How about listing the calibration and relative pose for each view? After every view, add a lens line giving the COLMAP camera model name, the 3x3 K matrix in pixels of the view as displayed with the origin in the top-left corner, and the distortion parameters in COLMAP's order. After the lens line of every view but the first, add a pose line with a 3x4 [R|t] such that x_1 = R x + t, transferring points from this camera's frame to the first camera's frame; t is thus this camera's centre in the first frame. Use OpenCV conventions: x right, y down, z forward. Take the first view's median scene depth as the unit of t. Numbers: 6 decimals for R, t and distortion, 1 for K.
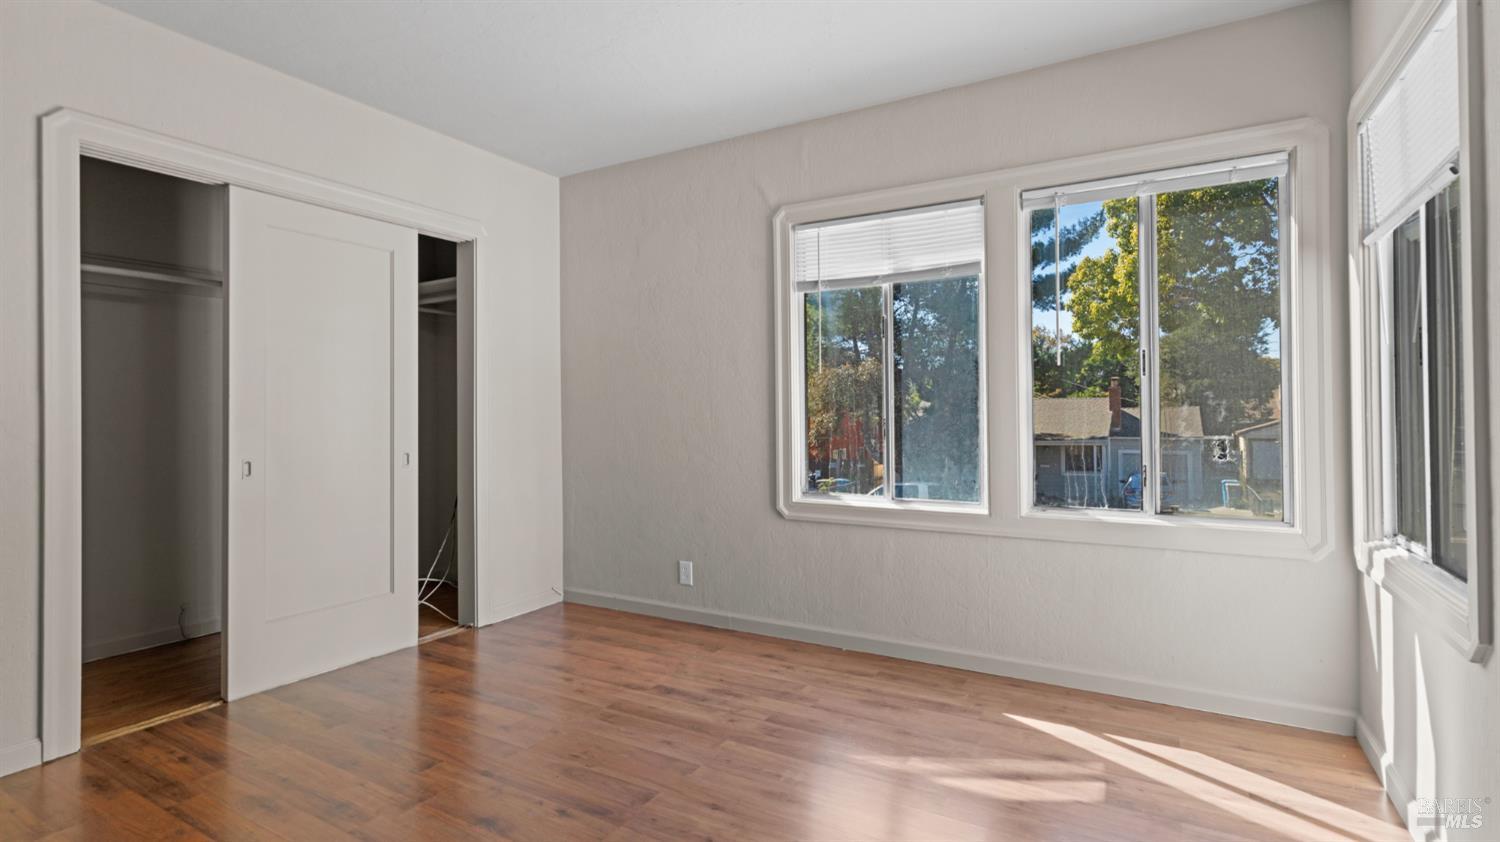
lens RADIAL K [[708.3, 0, 753.6], [0, 708.3, 415.8], [0, 0, 1]] dist [0.003314, 0.000799]
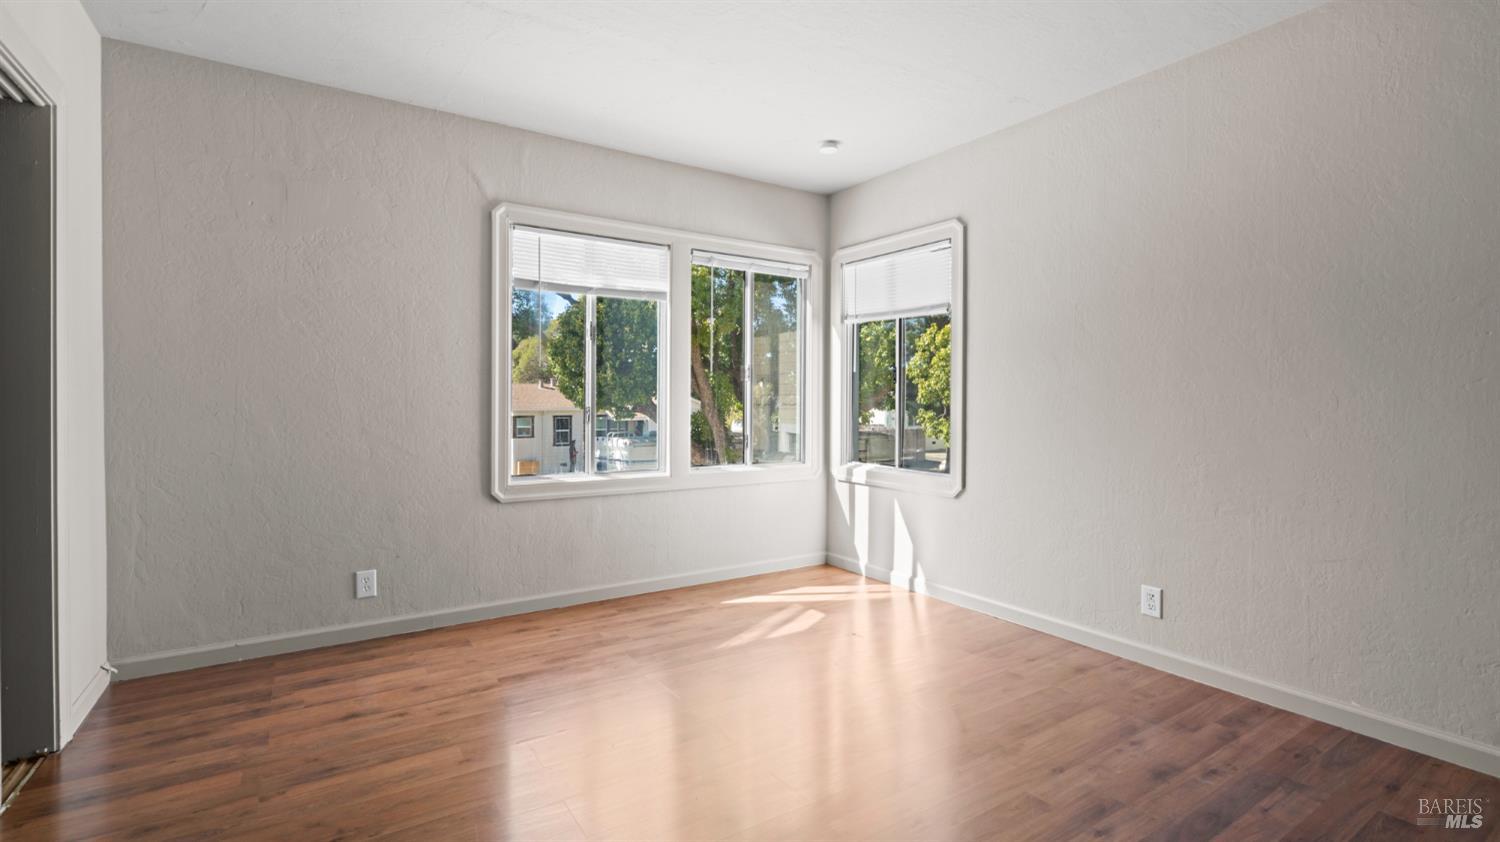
lens RADIAL K [[683.5, 0, 752.7], [0, 683.5, 412.2], [0, 0, 1]] dist [-0.004551, 0.000864]
pose [[0.450617, -0.012243, 0.892634, -0.785362], [-0.008208, 0.999807, 0.017856, -0.010457], [-0.892680, -0.015373, 0.450429, 0.250363]]
